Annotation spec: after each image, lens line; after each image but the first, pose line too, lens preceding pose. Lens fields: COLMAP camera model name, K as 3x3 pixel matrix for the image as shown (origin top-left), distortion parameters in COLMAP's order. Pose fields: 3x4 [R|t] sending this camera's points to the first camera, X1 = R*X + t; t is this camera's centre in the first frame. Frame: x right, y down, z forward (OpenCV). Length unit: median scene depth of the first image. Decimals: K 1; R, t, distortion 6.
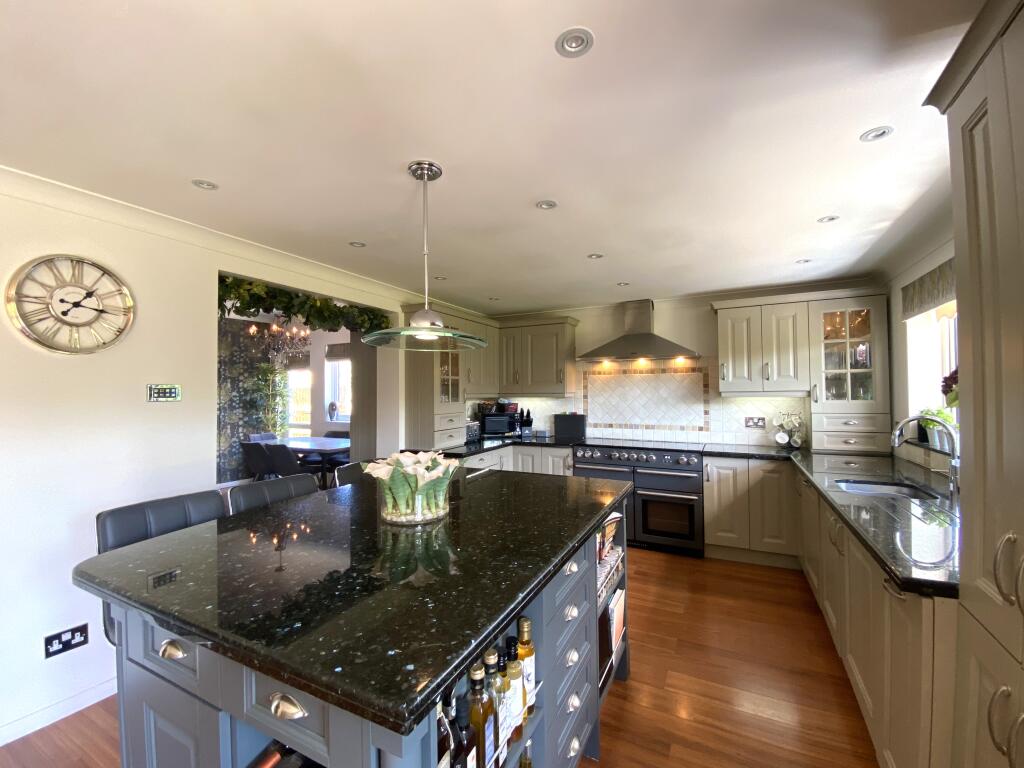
lens RADIAL K [[439.4, 0, 512.0], [0, 439.4, 384.0], [0, 0, 1]] dist [0.024538, -0.026450]
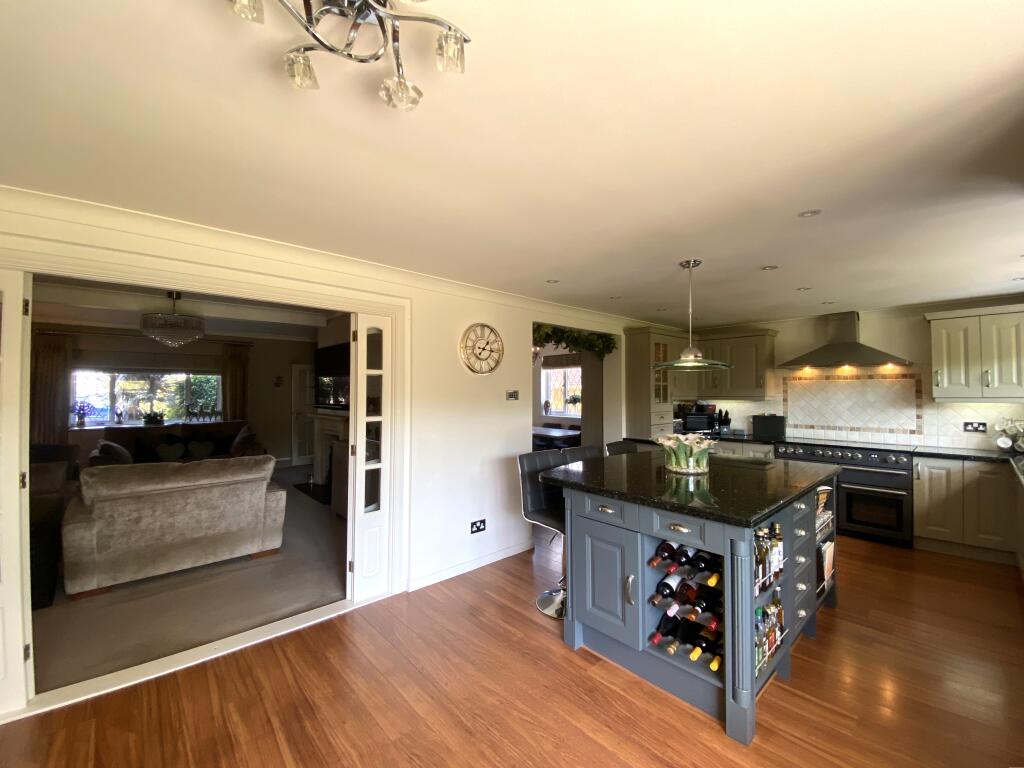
lens RADIAL K [[418.5, 0, 506.4], [0, 418.5, 384.9], [0, 0, 1]] dist [0.000795, -0.015035]
pose [[0.924714, 0.000095, -0.380662, -0.106445], [0.000257, 1.000000, 0.000873, -0.013647], [0.380662, -0.000905, 0.924714, -0.317227]]
